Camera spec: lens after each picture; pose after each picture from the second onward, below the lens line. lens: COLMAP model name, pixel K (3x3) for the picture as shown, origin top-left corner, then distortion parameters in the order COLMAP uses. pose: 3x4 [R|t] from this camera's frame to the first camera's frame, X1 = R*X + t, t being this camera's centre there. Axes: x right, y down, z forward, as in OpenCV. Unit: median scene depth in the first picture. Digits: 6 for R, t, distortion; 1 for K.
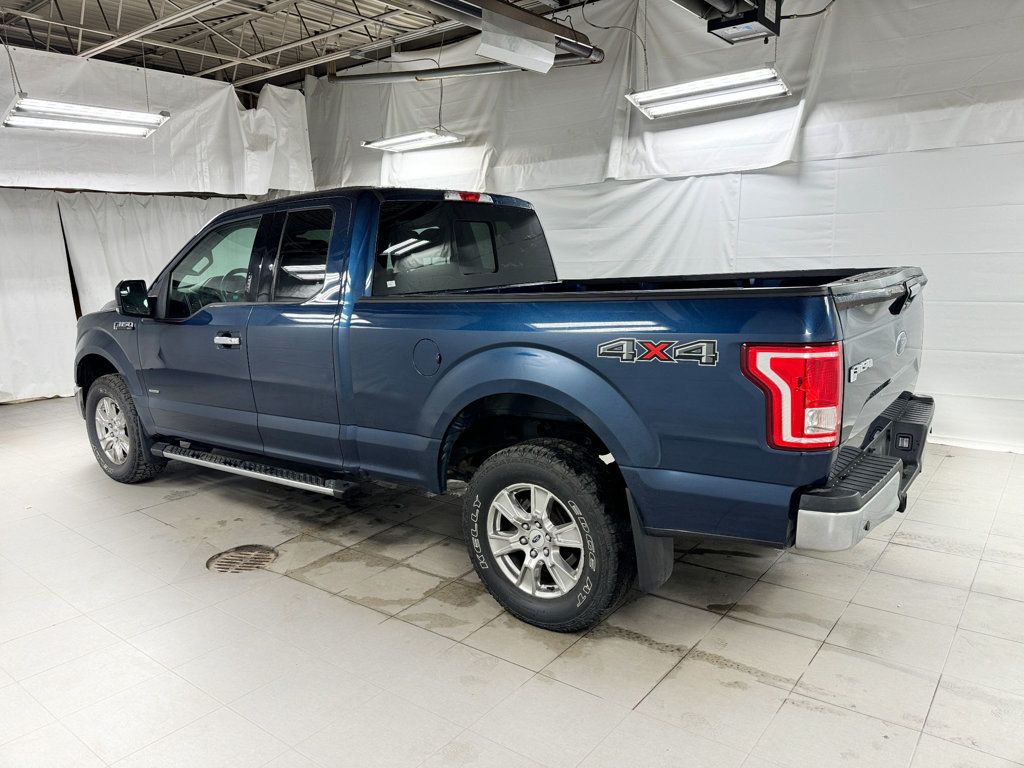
lens RADIAL K [[749.9, 0, 518.2], [0, 749.9, 382.4], [0, 0, 1]] dist [-0.003115, -0.006759]
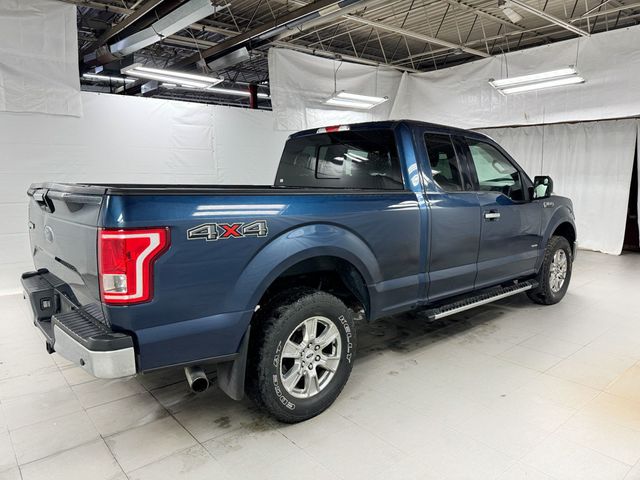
lens RADIAL K [[468.7, 0, 323.9], [0, 468.7, 239.0], [0, 0, 1]] dist [-0.003115, -0.006759]
pose [[-0.250528, 0.159350, -0.954905, 0.549014], [-0.150560, 0.967946, 0.201027, -0.135697], [0.956330, 0.194133, -0.218505, 0.762831]]
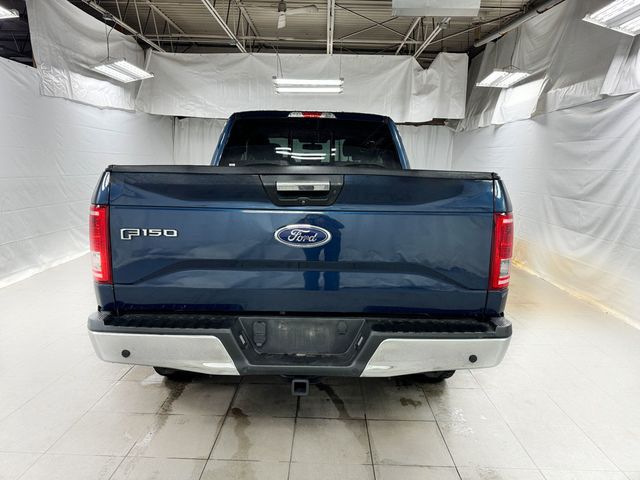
lens RADIAL K [[468.7, 0, 323.9], [0, 468.7, 239.0], [0, 0, 1]] dist [-0.003115, -0.006759]
pose [[0.591811, 0.162665, -0.789493, 0.464782], [-0.173021, 0.982233, 0.072679, -0.043203], [0.787288, 0.093587, 0.609441, 0.280377]]
